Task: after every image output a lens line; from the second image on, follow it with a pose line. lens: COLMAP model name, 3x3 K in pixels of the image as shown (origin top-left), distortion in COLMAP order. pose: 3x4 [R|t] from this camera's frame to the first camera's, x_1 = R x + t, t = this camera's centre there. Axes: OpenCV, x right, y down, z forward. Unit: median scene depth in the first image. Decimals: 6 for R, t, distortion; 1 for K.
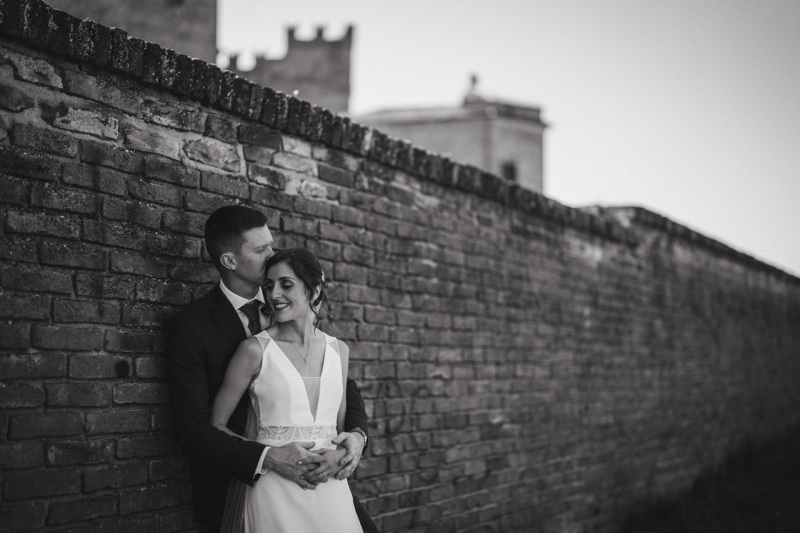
lens RADIAL K [[1145.1, 0, 395.0], [0, 1145.1, 278.3], [0, 0, 1]] dist [-0.111703, 0.960783]
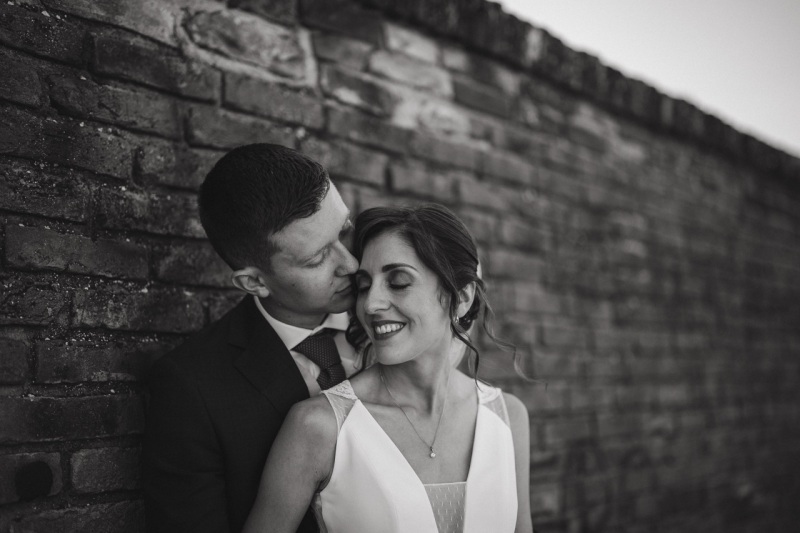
lens RADIAL K [[1145.1, 0, 395.0], [0, 1145.1, 278.3], [0, 0, 1]] dist [-0.111703, 0.960783]
pose [[0.991770, -0.036441, -0.122735, -0.030919], [0.035090, 0.999298, -0.013154, 0.008249], [0.123129, 0.008739, 0.992352, 0.463987]]
